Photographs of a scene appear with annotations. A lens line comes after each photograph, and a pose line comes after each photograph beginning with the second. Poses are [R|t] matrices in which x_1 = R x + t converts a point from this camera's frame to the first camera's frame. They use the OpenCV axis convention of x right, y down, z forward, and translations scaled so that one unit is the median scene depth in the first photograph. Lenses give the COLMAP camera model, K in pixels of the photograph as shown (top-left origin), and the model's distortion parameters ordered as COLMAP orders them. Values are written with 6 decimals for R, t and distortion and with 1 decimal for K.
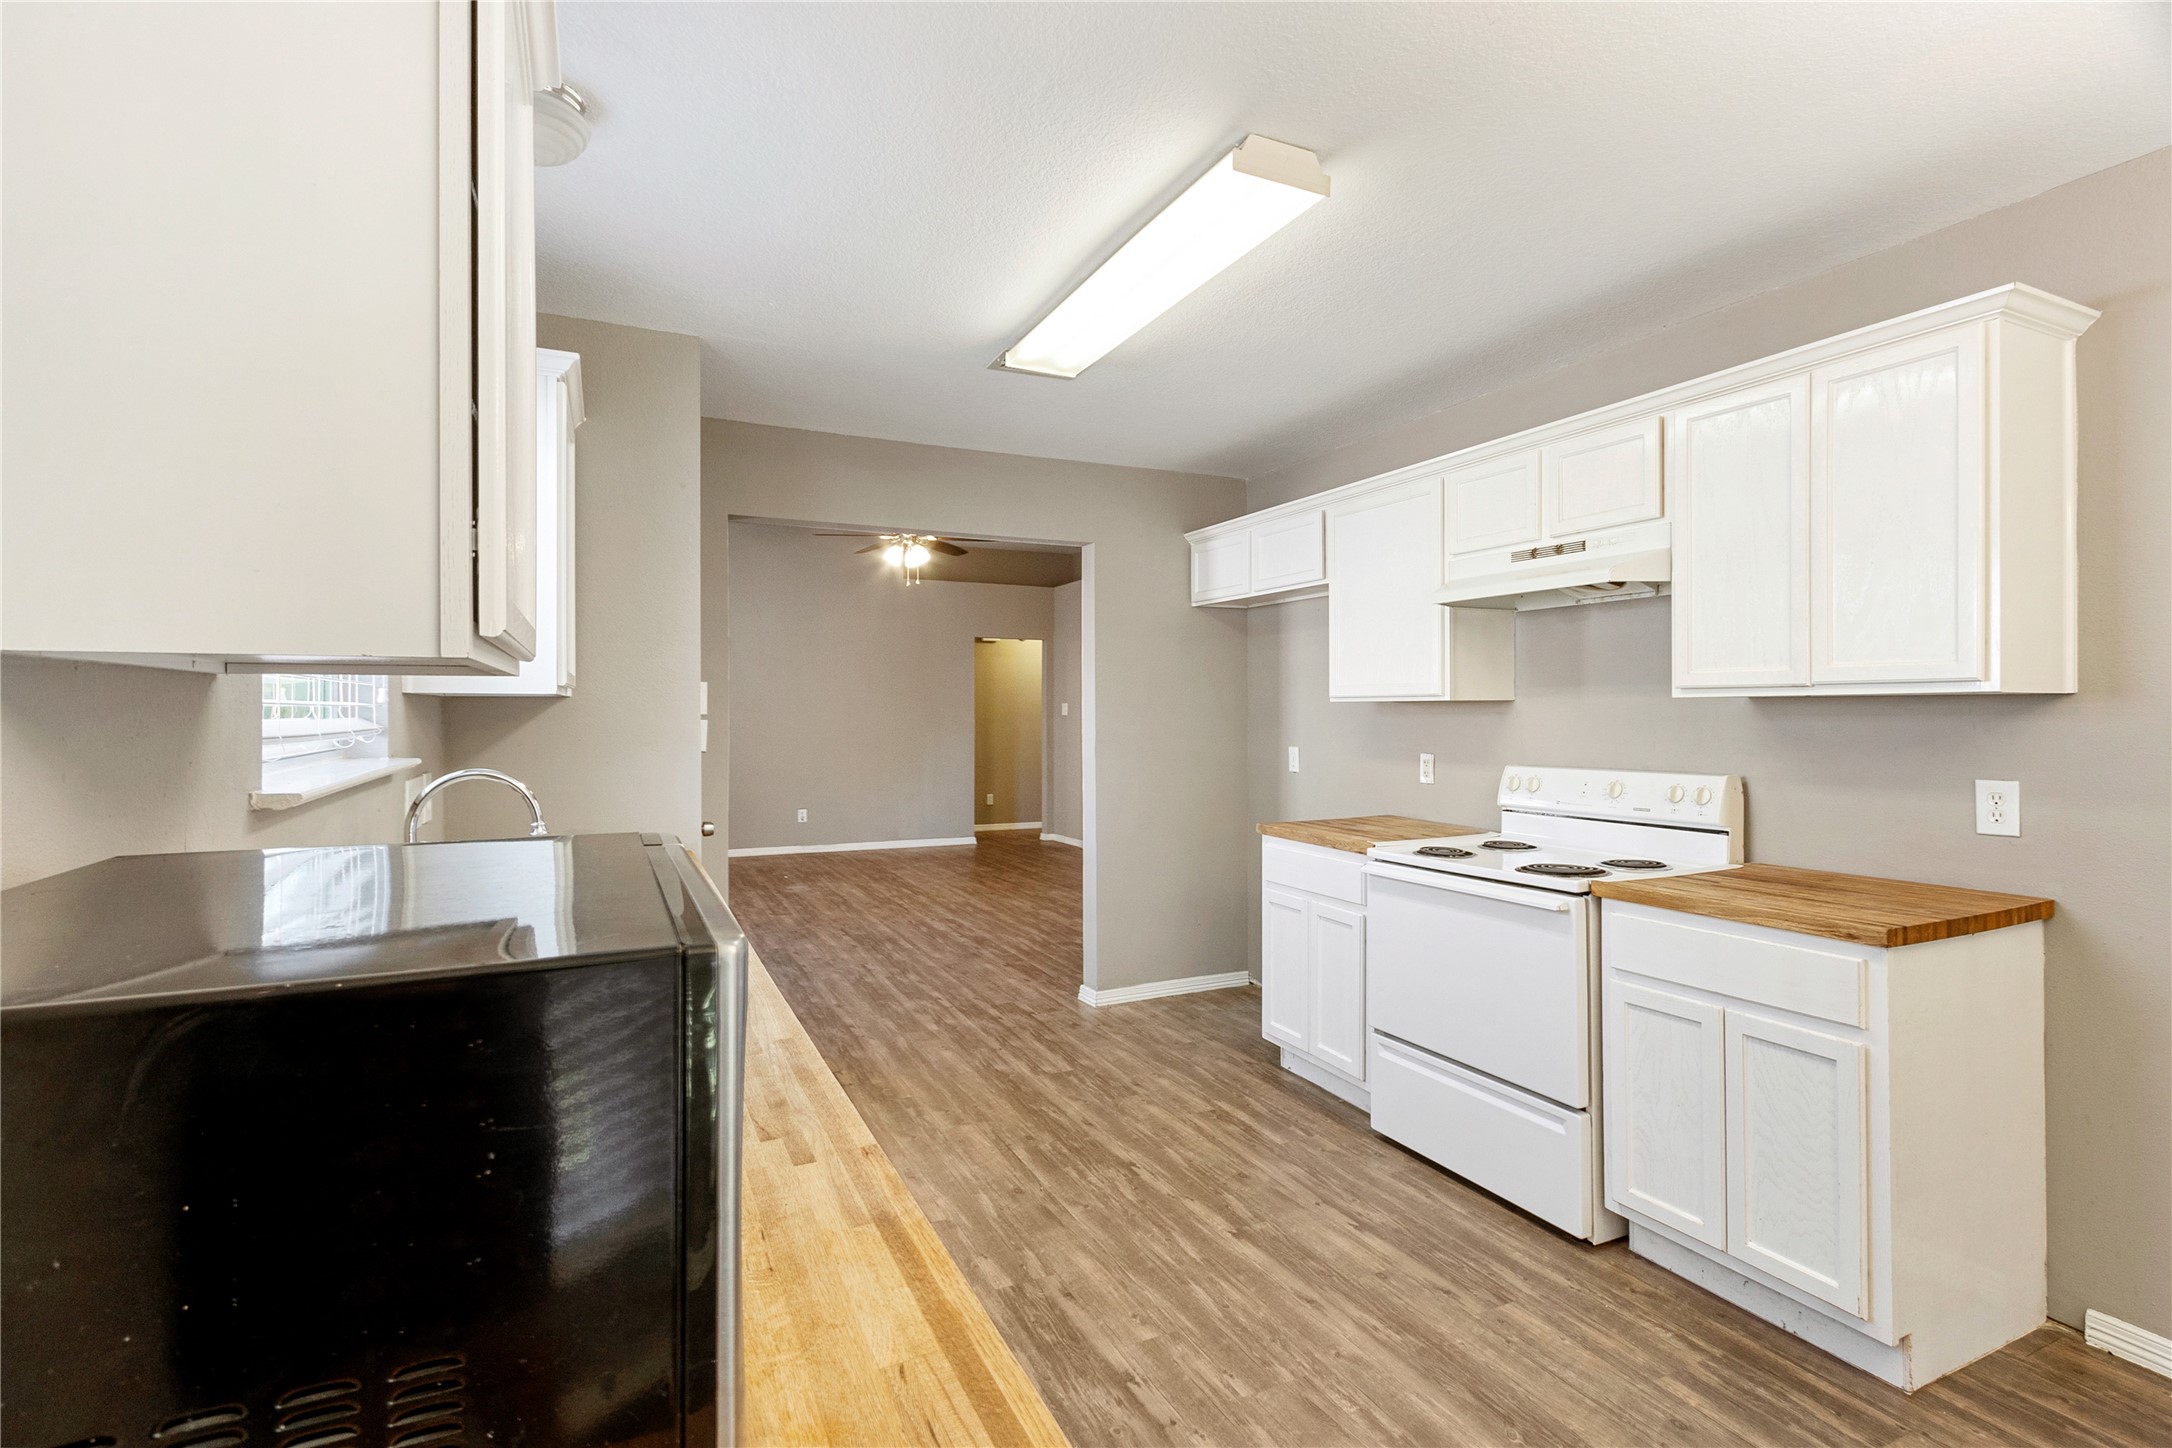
lens RADIAL K [[1018.0, 0, 1068.7], [0, 1018.0, 724.2], [0, 0, 1]] dist [0.001878, 0.000232]
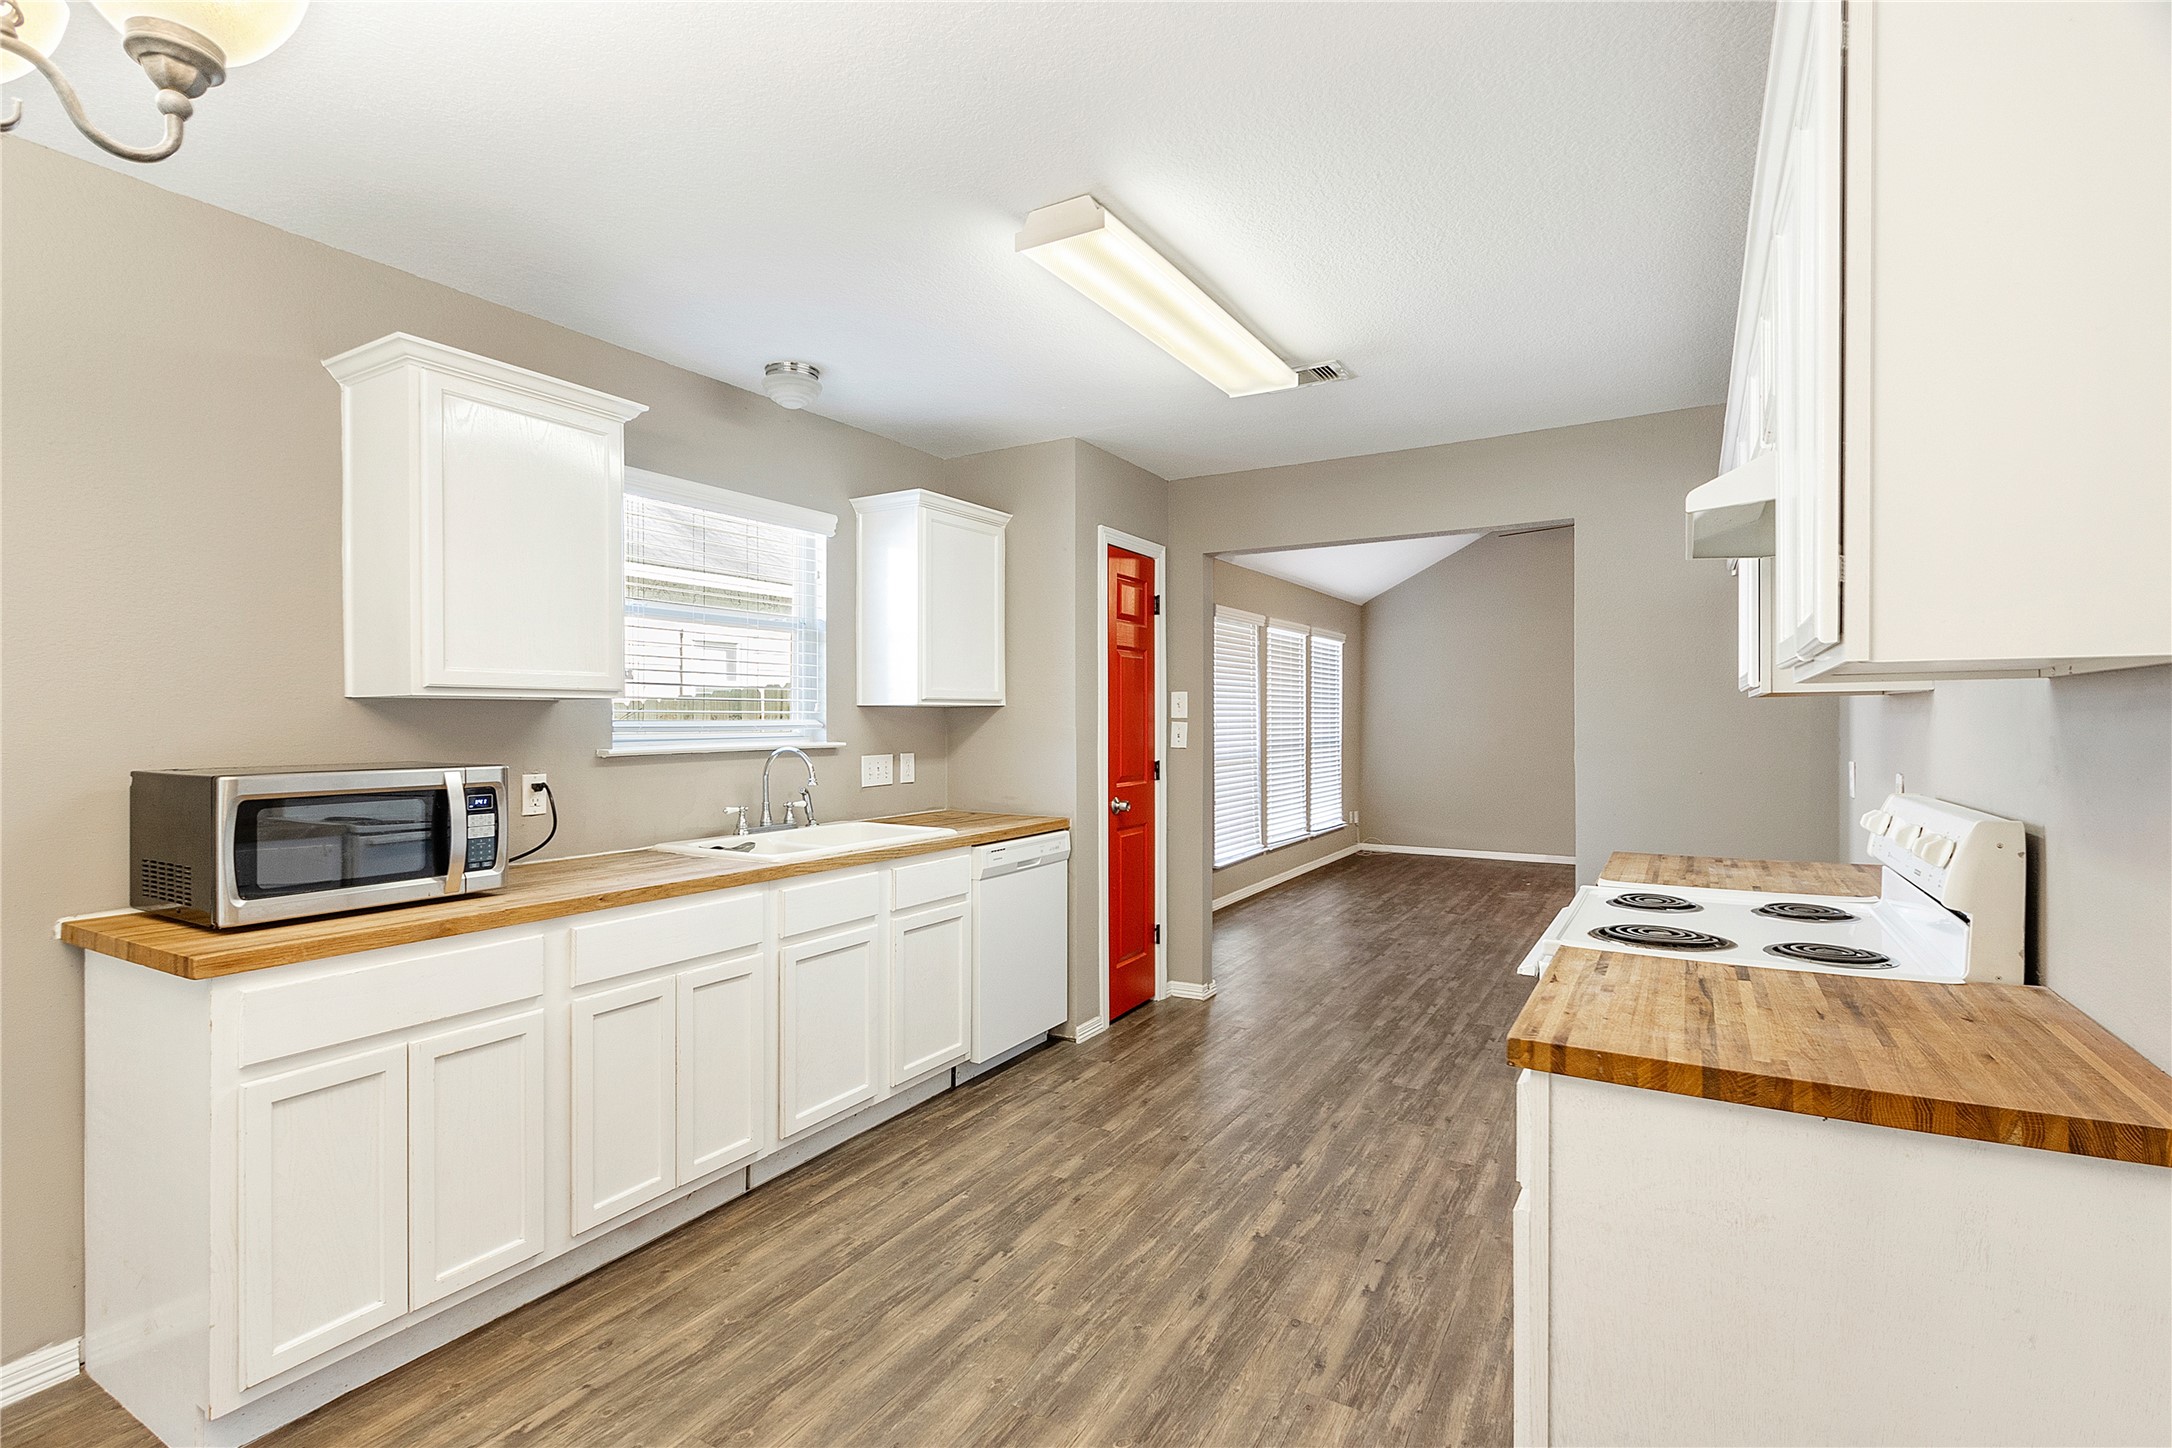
lens RADIAL K [[1016.0, 0, 1088.4], [0, 1016.0, 725.6], [0, 0, 1]] dist [0.003061, -0.000715]
pose [[0.557830, 0.002592, -0.829951, 0.781221], [-0.006067, 0.999981, -0.000955, 0.002274], [0.829933, 0.005568, 0.557835, 0.265454]]
